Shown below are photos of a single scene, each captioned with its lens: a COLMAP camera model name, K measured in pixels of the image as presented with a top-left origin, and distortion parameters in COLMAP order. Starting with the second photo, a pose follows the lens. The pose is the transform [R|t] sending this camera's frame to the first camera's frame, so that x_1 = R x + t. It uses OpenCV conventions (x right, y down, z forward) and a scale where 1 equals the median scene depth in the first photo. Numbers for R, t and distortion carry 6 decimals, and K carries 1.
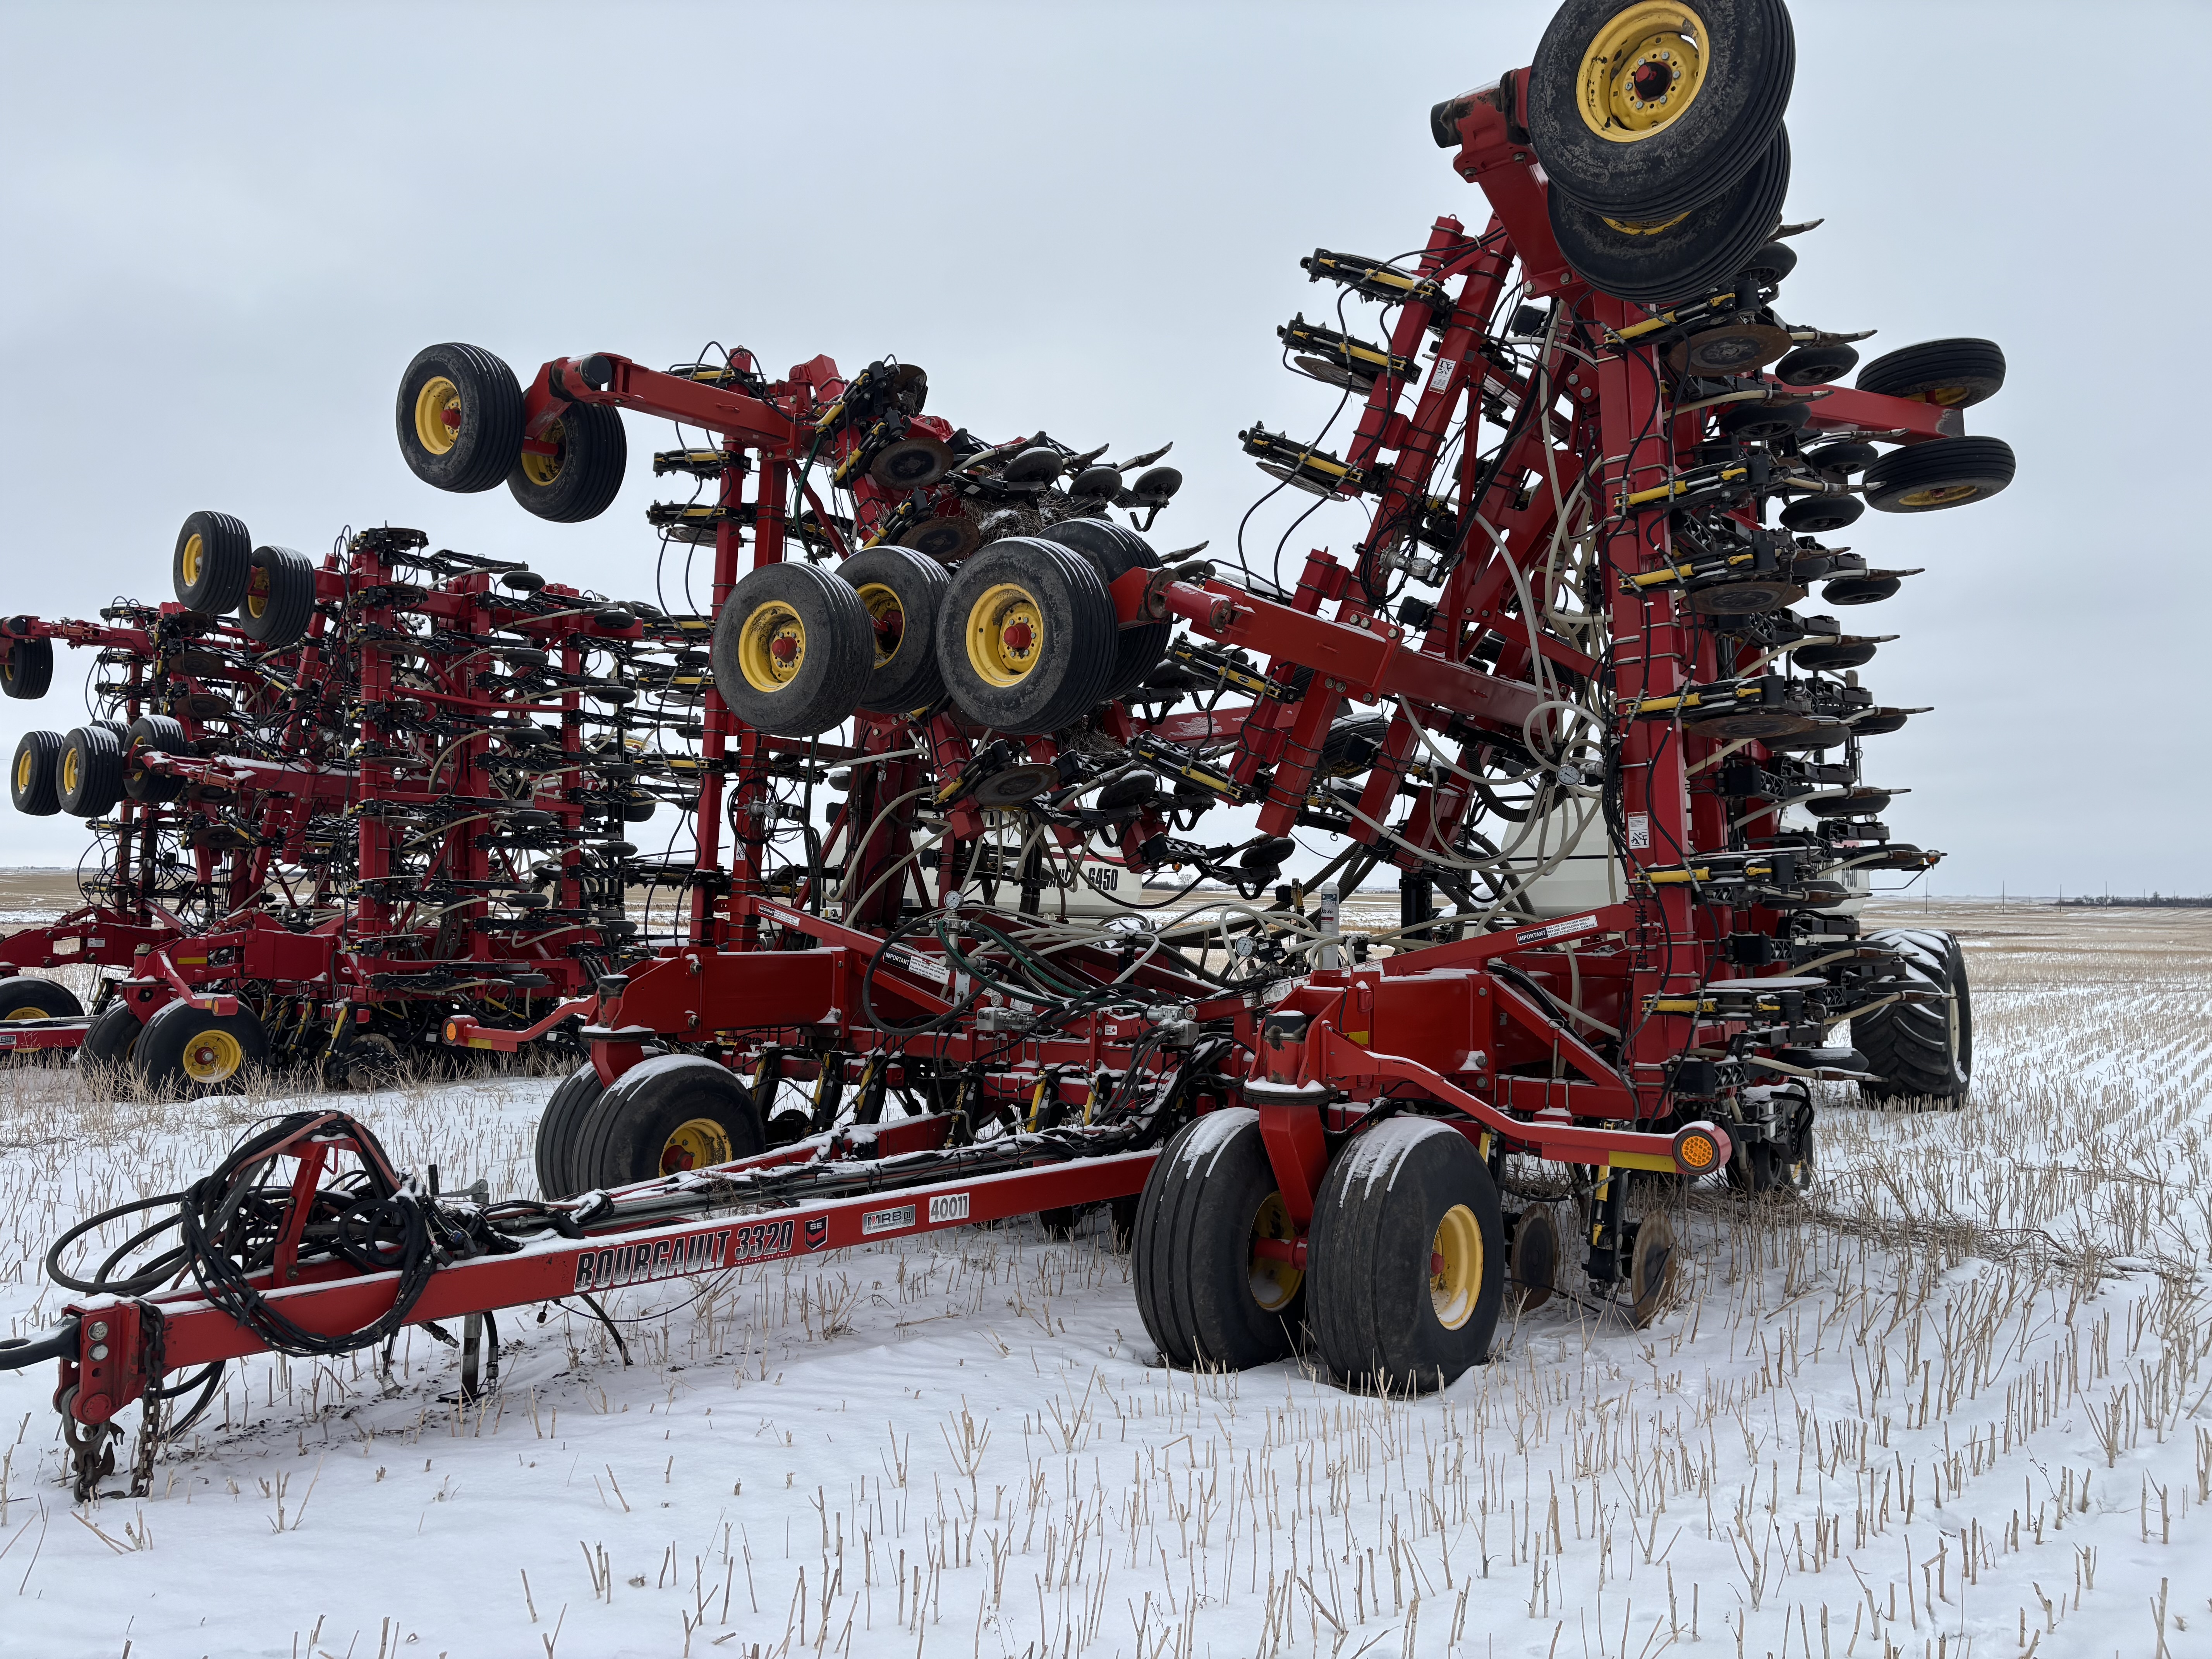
lens RADIAL K [[1551.0, 0, 1106.0], [0, 1551.0, 829.5], [0, 0, 1]] dist [0.001975, -0.000554]
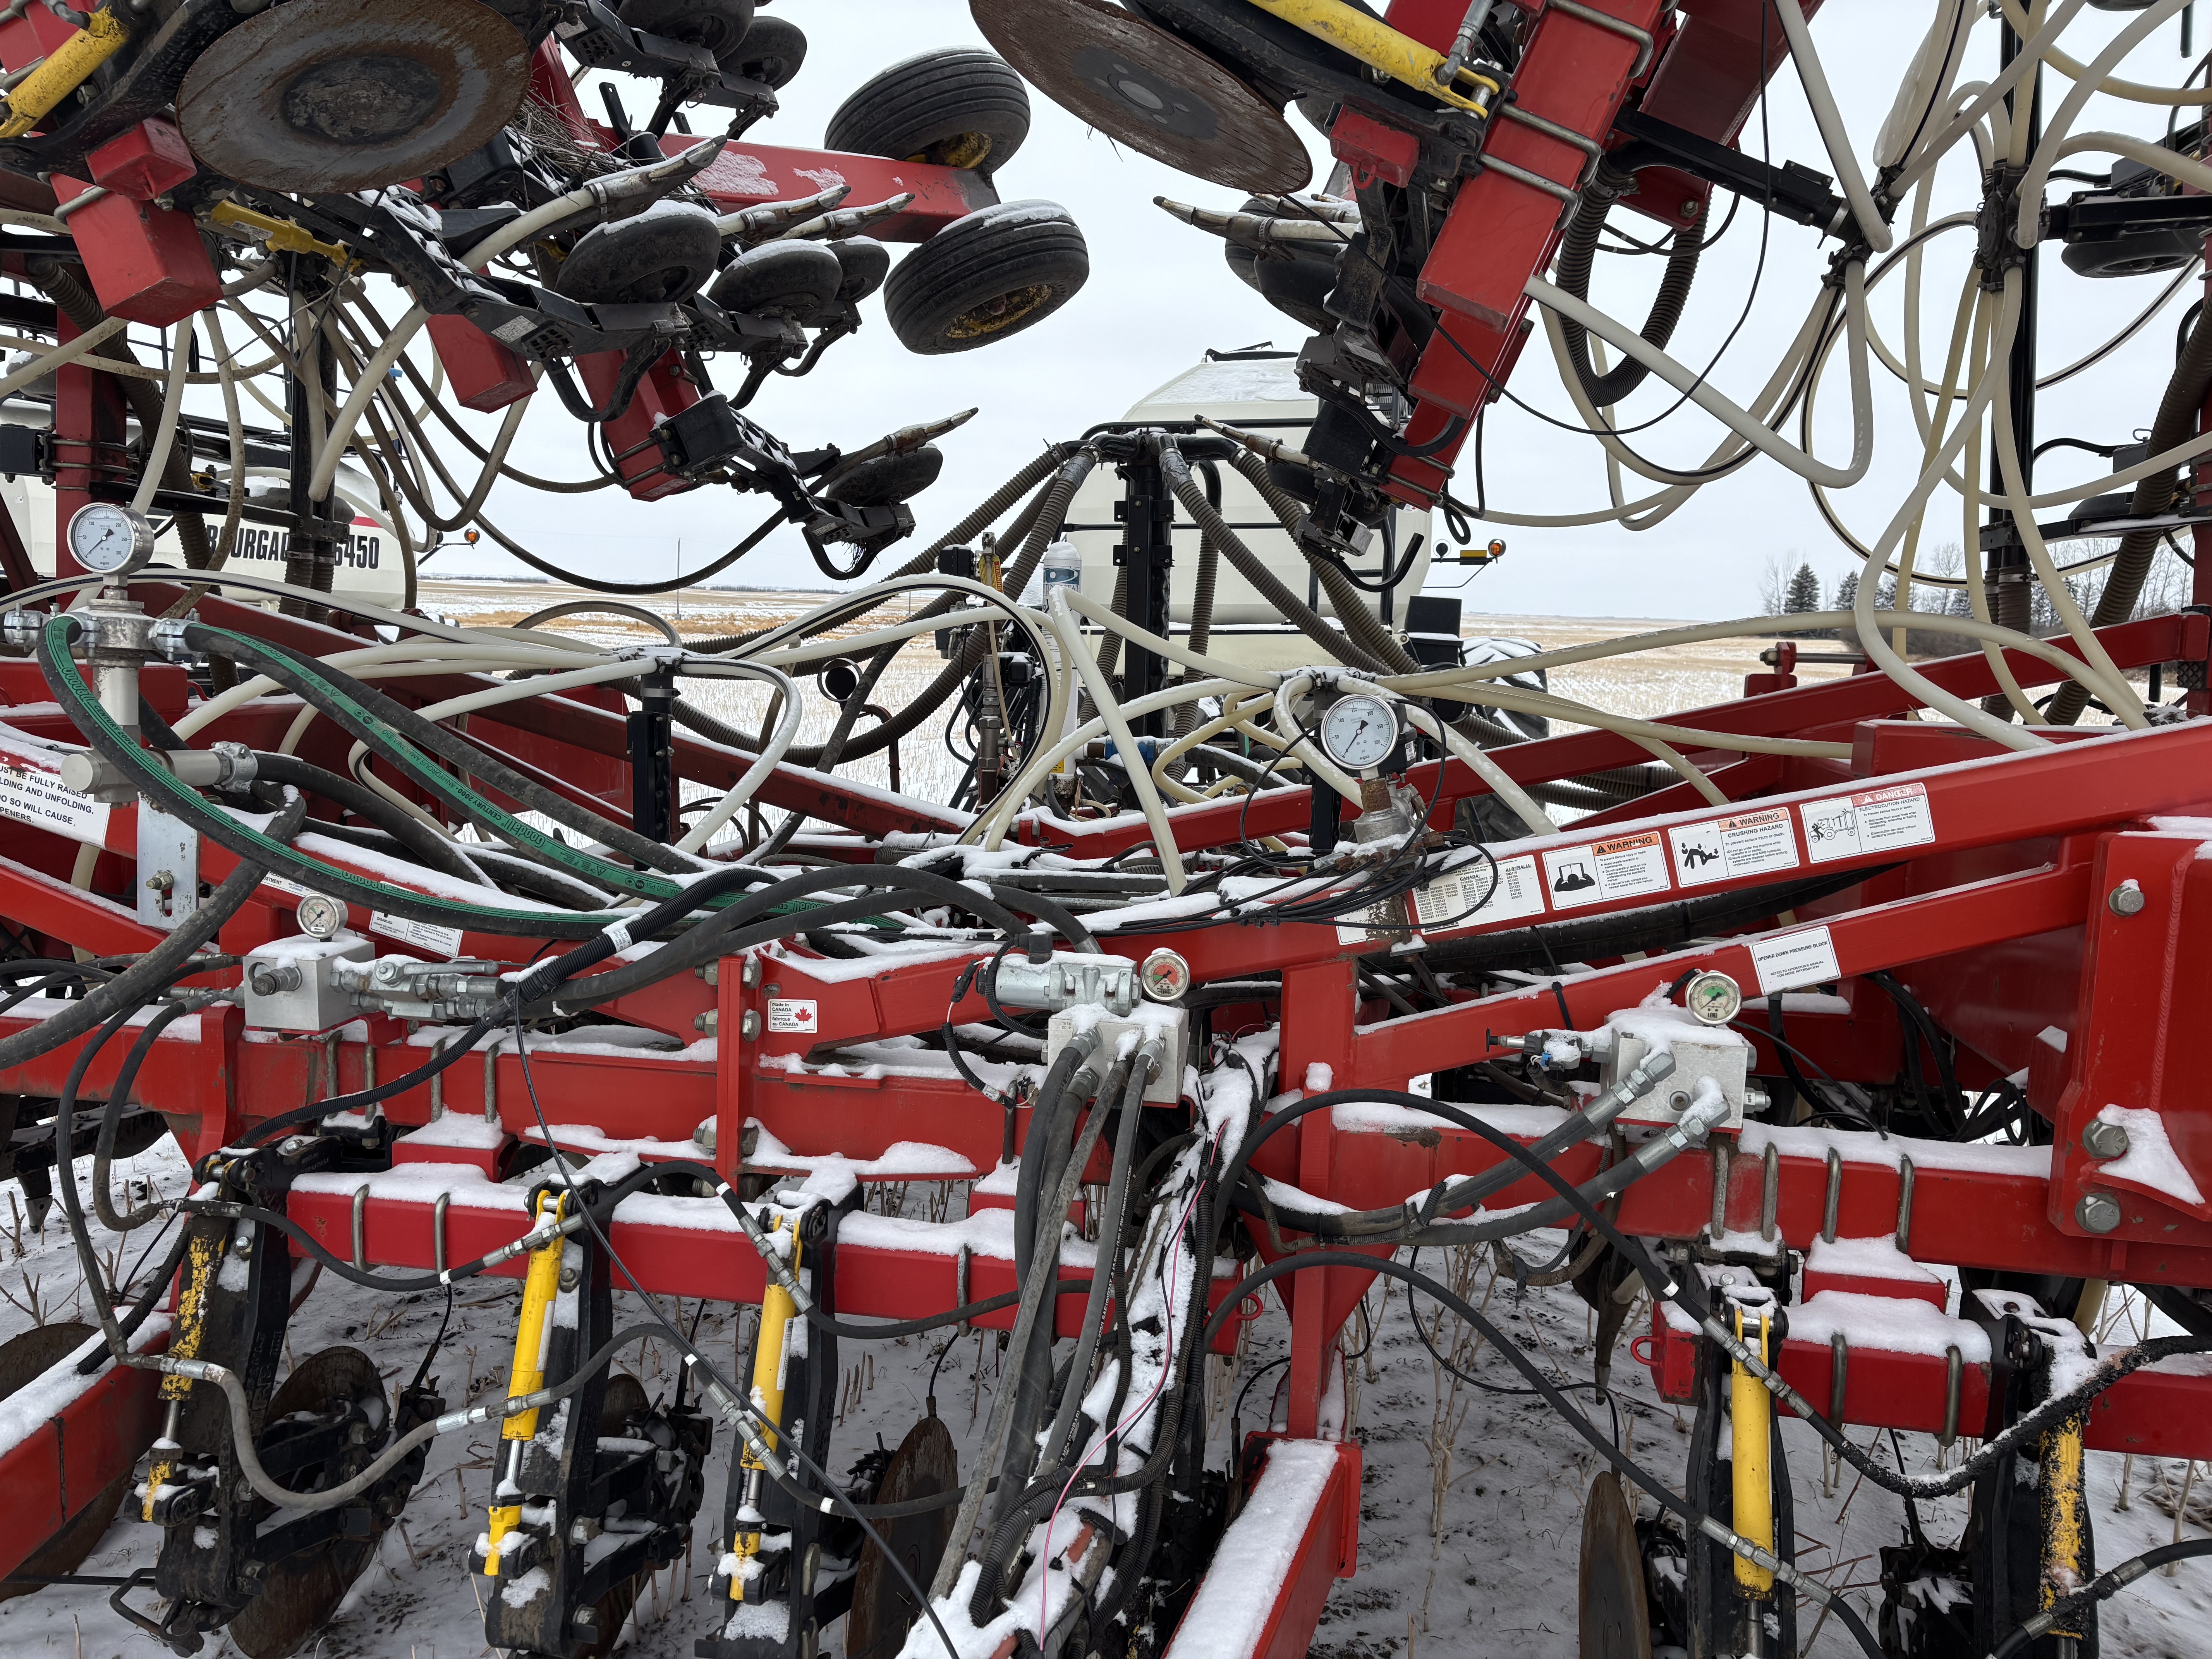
lens RADIAL K [[1551.0, 0, 1106.0], [0, 1551.0, 829.5], [0, 0, 1]] dist [0.001975, -0.000554]
pose [[0.889312, -0.043032, 0.455273, -0.065392], [-0.047427, 0.981515, 0.185414, 0.034858], [-0.454836, -0.186483, 0.870832, 0.642561]]
